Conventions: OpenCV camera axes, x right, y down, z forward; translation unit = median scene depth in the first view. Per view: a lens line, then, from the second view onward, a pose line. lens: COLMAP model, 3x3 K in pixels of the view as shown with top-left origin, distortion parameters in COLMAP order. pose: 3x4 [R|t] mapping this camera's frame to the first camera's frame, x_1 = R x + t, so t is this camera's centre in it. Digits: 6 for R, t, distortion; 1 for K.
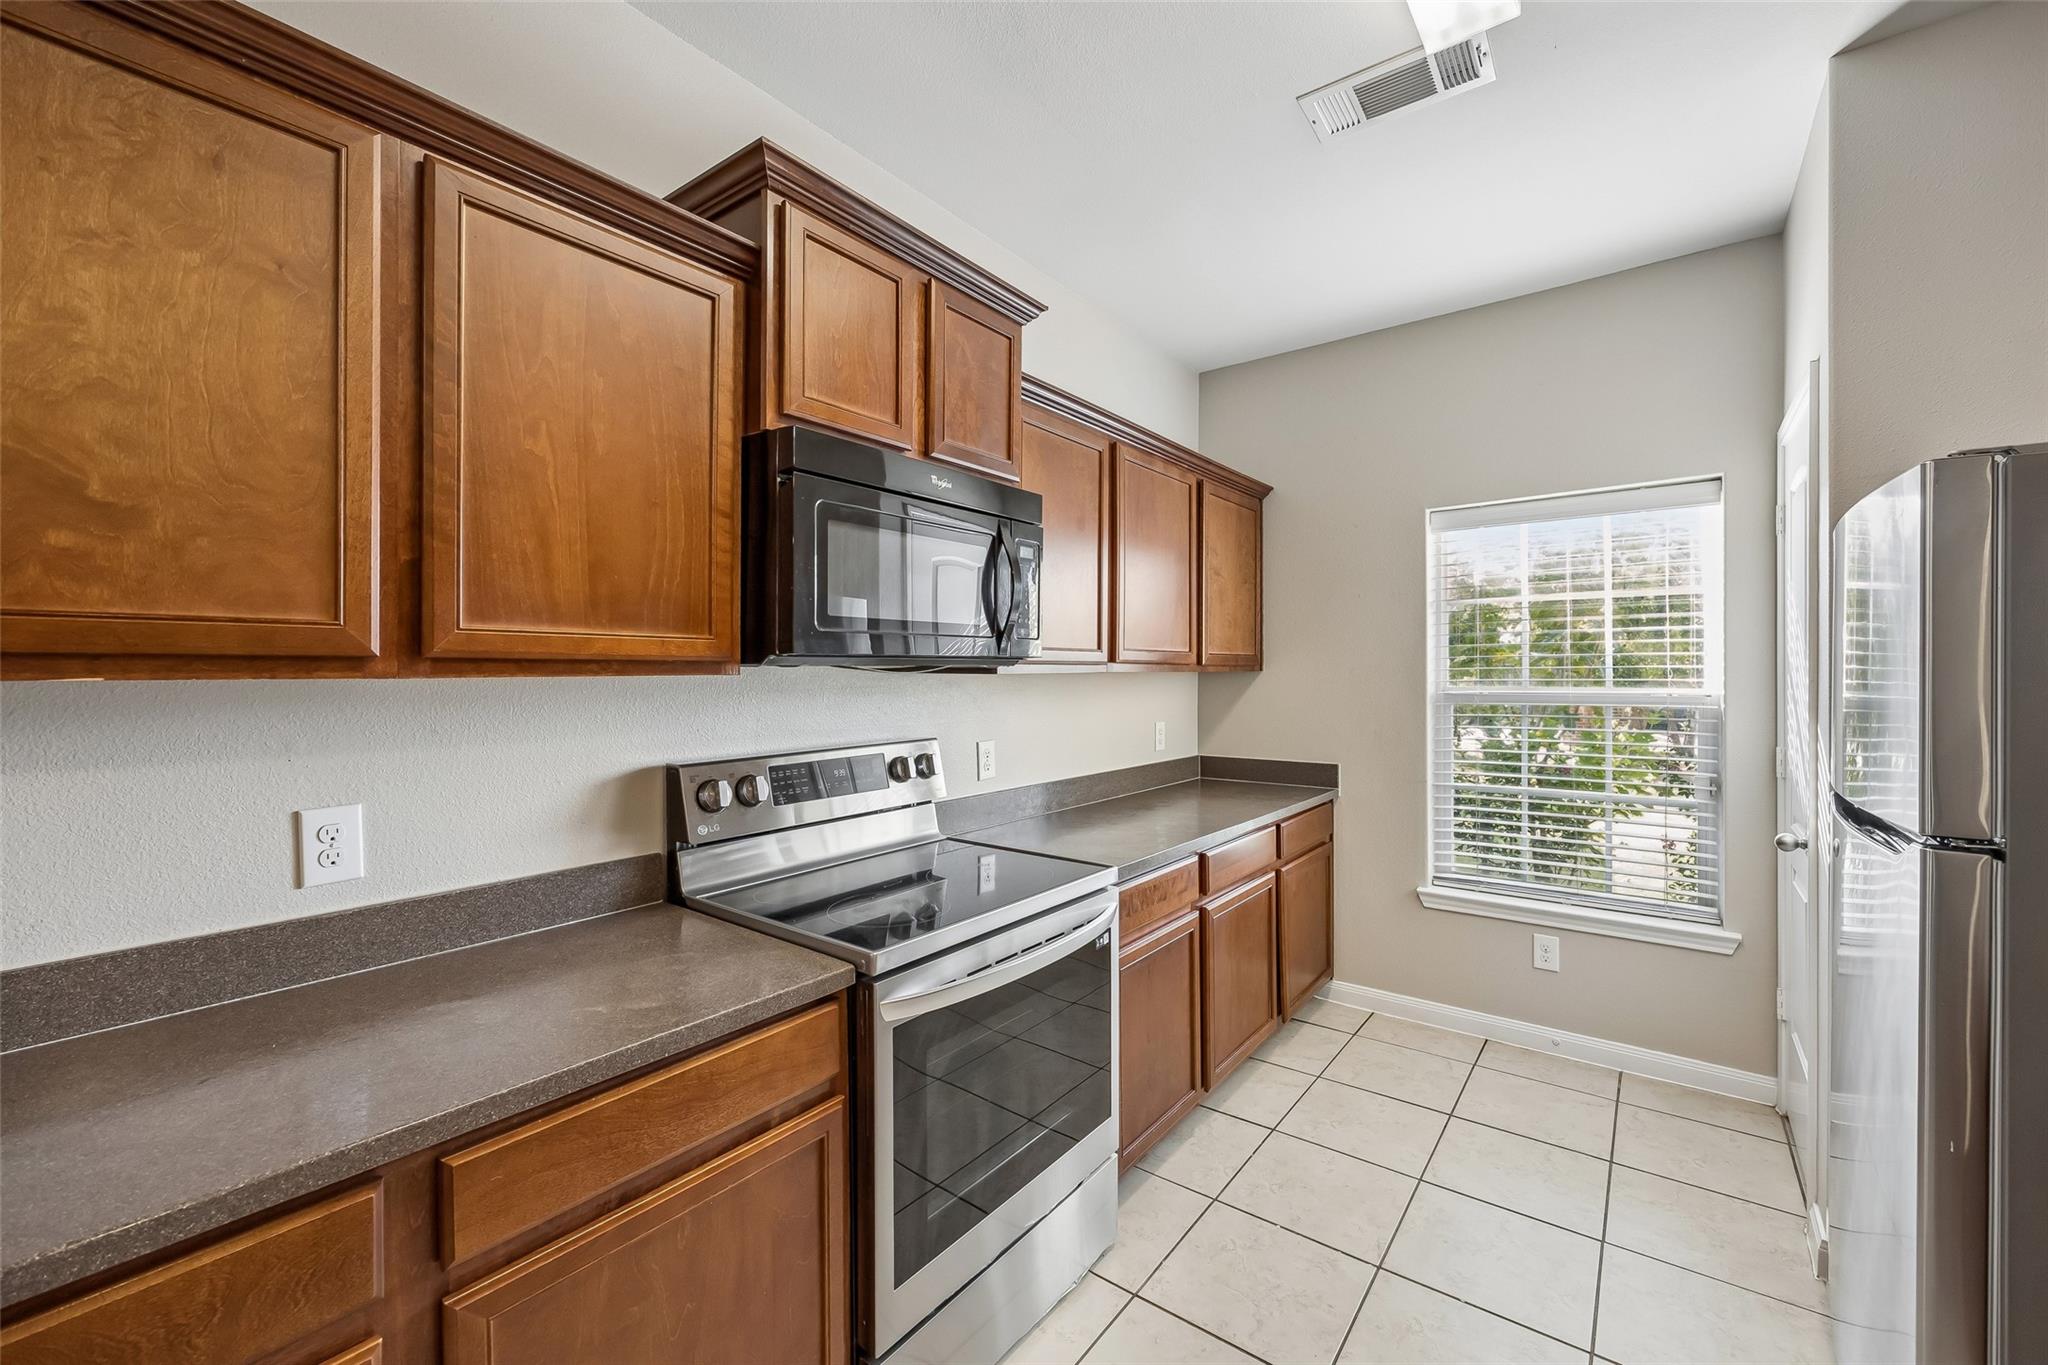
lens RADIAL K [[819.1, 0, 1048.6], [0, 819.1, 676.9], [0, 0, 1]] dist [0.000200, 0.000076]
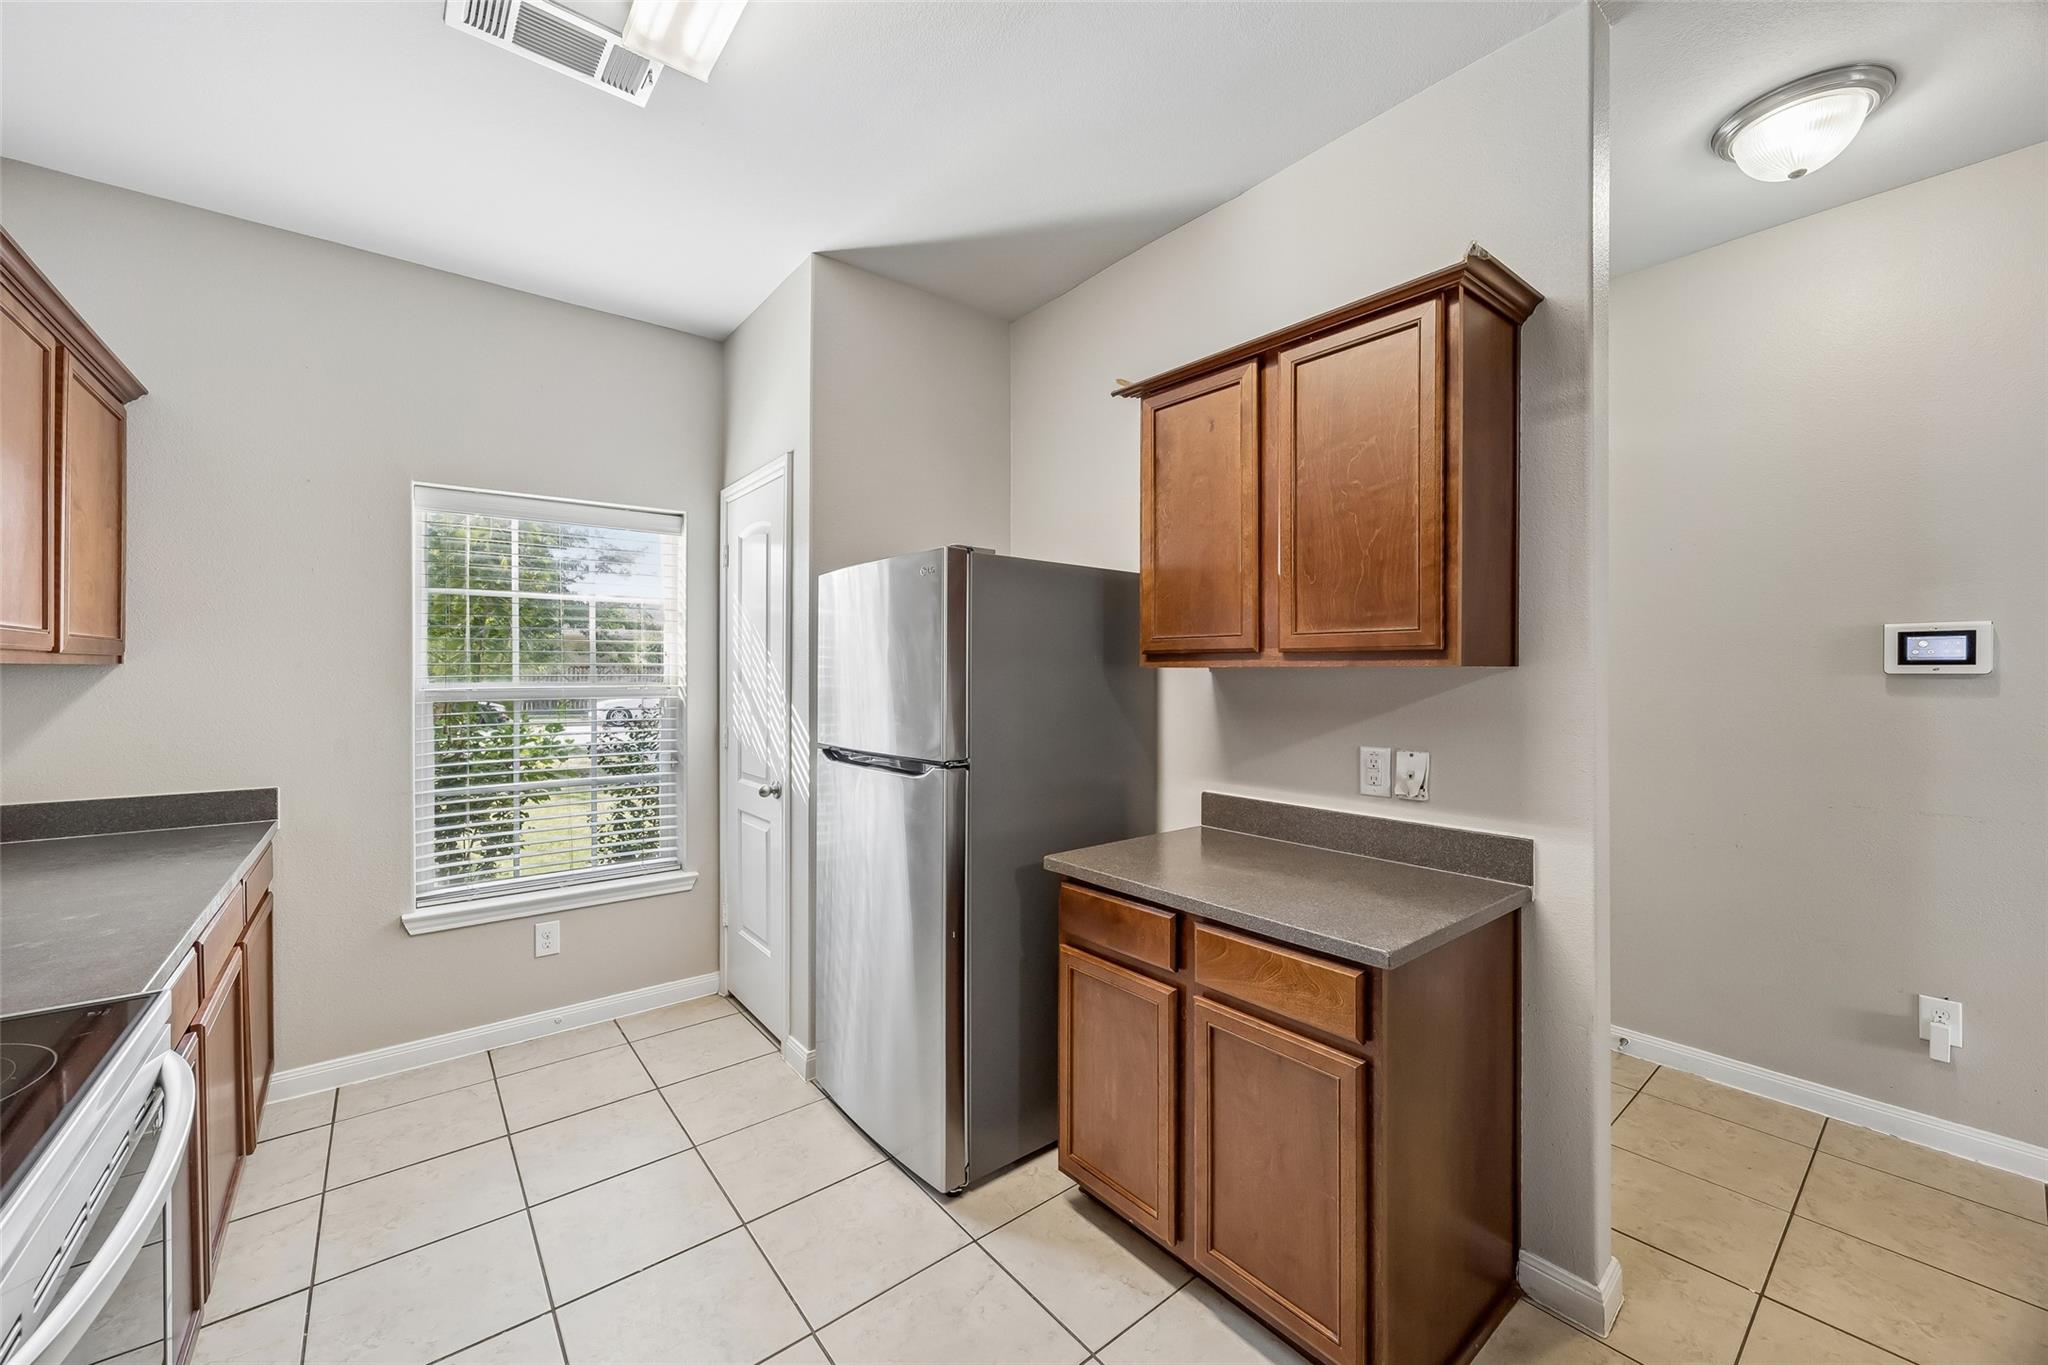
lens RADIAL K [[790.0, 0, 1024.0], [0, 790.0, 682.5], [0, 0, 1]] dist [0.001870, -0.000092]
pose [[0.256625, -0.012247, 0.966434, -0.222881], [0.002241, 0.999925, 0.012077, 0.002138], [-0.966509, -0.000934, 0.256633, 0.180447]]
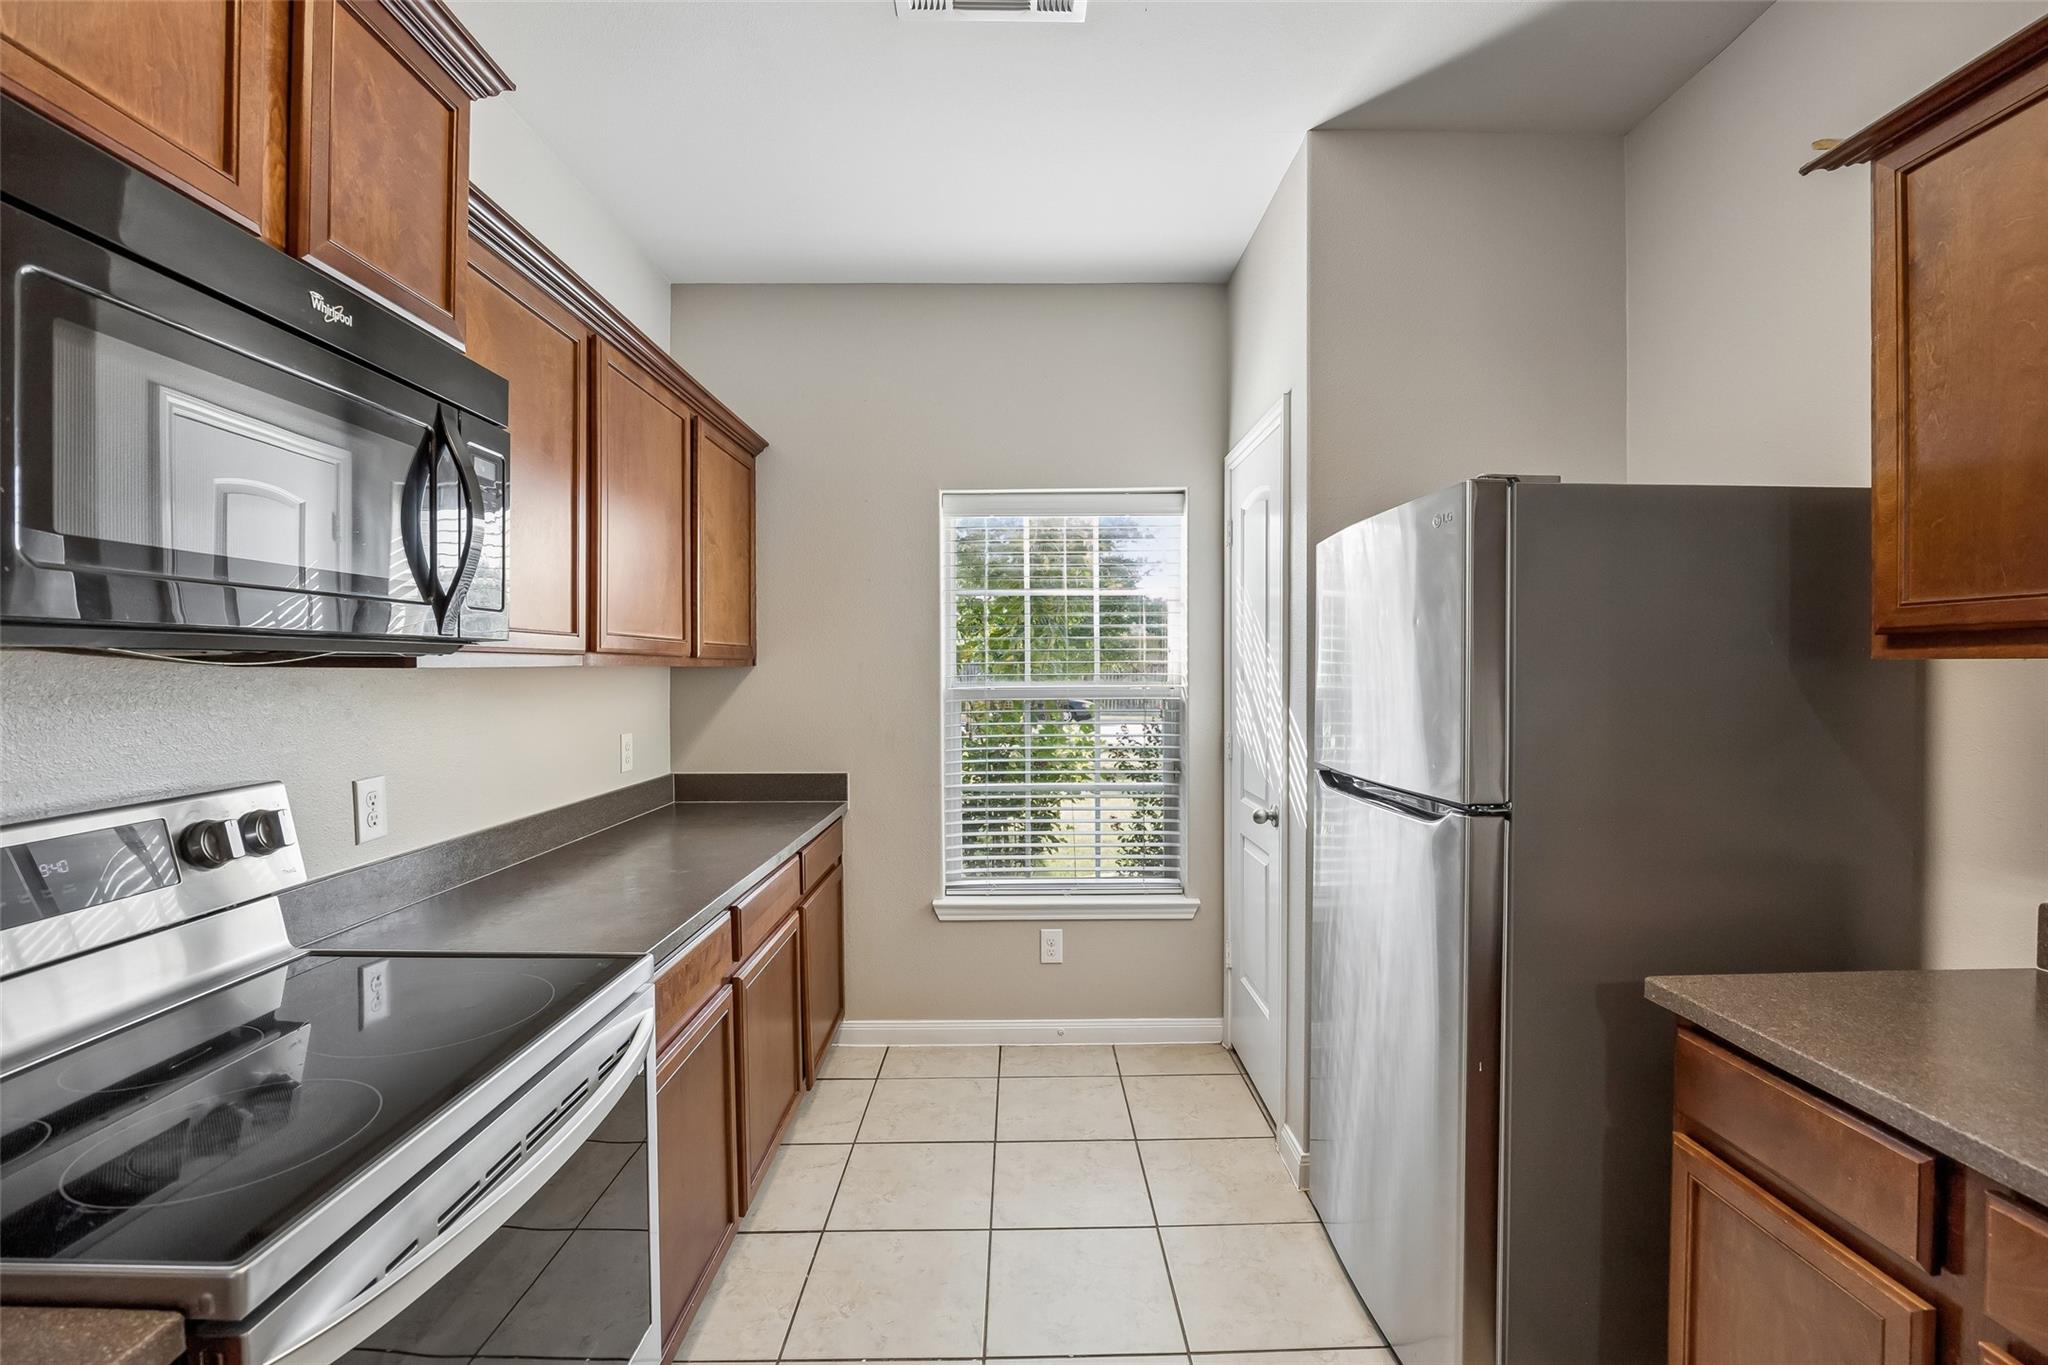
lens RADIAL K [[886.5, 0, 1029.1], [0, 886.5, 684.3], [0, 0, 1]] dist [-0.021044, 0.001239]
pose [[0.797152, -0.011381, 0.603671, -0.073674], [0.005107, 0.999914, 0.012108, 0.002436], [-0.603756, -0.006569, 0.797142, 0.170989]]
